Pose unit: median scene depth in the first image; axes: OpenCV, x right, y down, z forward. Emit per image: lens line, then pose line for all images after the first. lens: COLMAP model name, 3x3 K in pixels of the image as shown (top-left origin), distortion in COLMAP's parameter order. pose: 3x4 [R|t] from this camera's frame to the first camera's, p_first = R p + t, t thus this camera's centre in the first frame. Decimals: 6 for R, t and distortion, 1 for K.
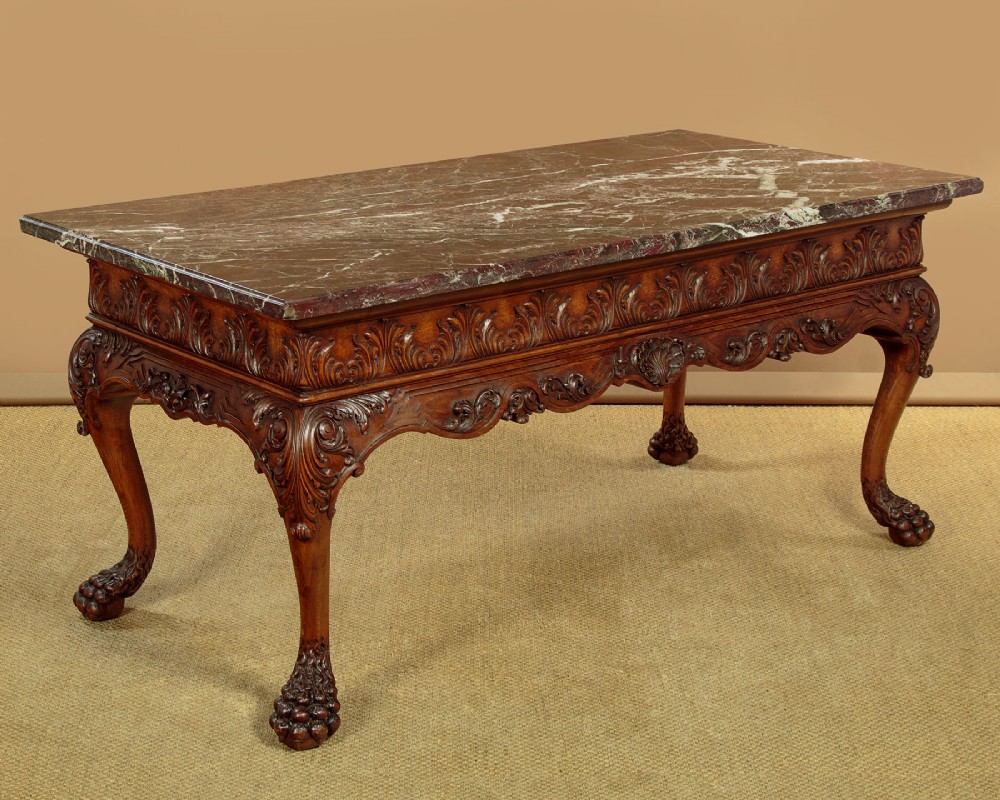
lens RADIAL K [[1911.0, 0, 438.2], [0, 1911.0, 441.5], [0, 0, 1]] dist [0.094048, 0.238589]
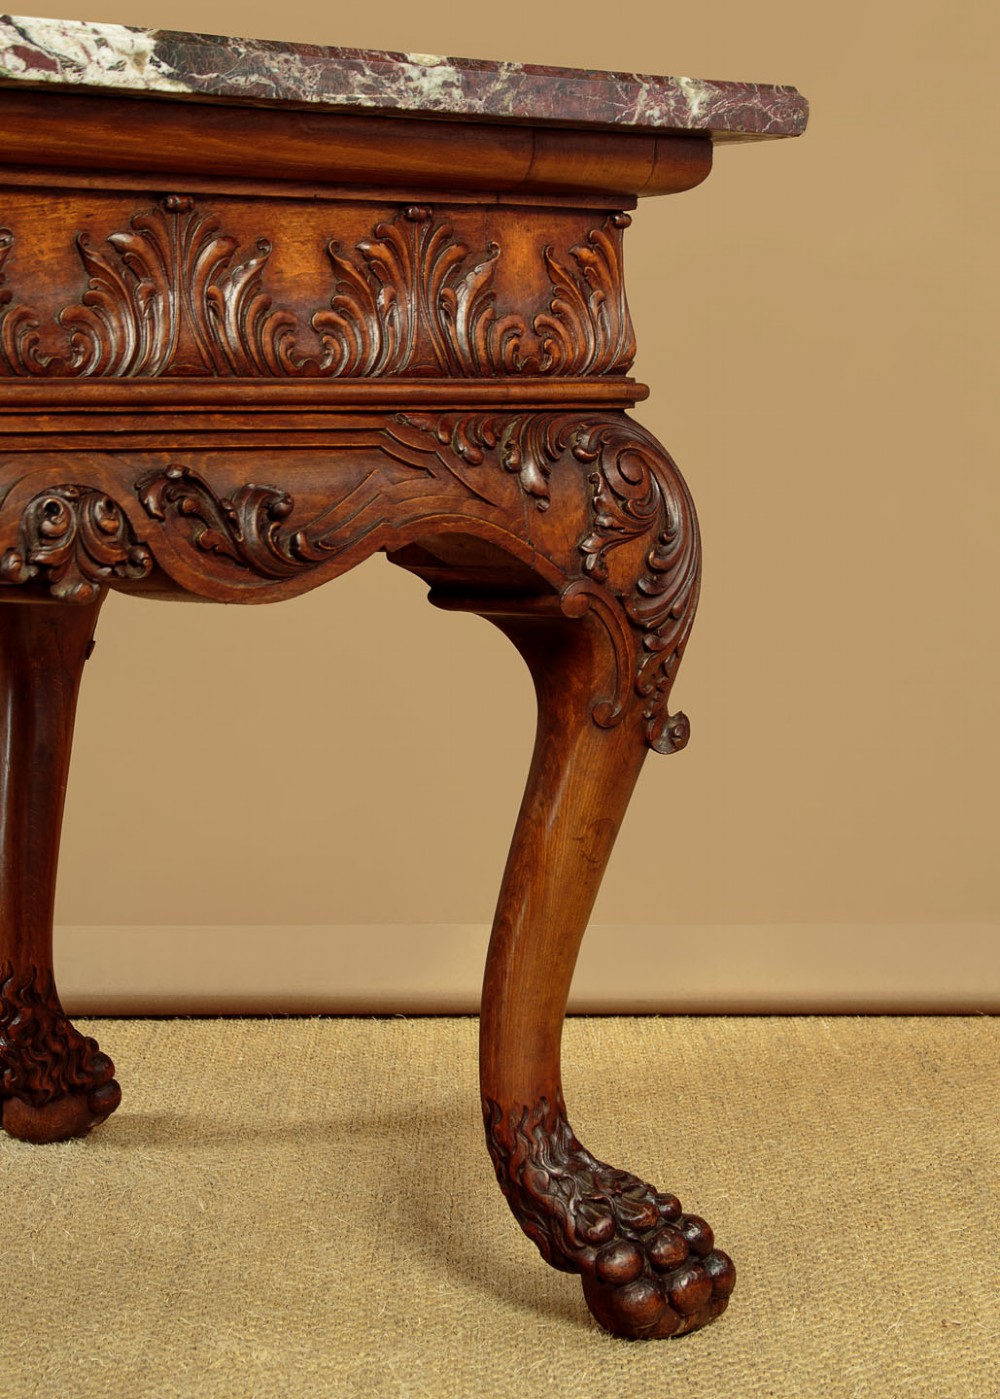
lens RADIAL K [[2981.5, 0, 396.6], [0, 2981.5, 698.5], [0, 0, 1]] dist [0.179740, -0.082207]
pose [[0.999924, -0.007560, 0.009765, 0.212437], [0.009538, 0.975056, -0.221754, 0.063377], [-0.007845, 0.221830, 0.975054, 0.559182]]
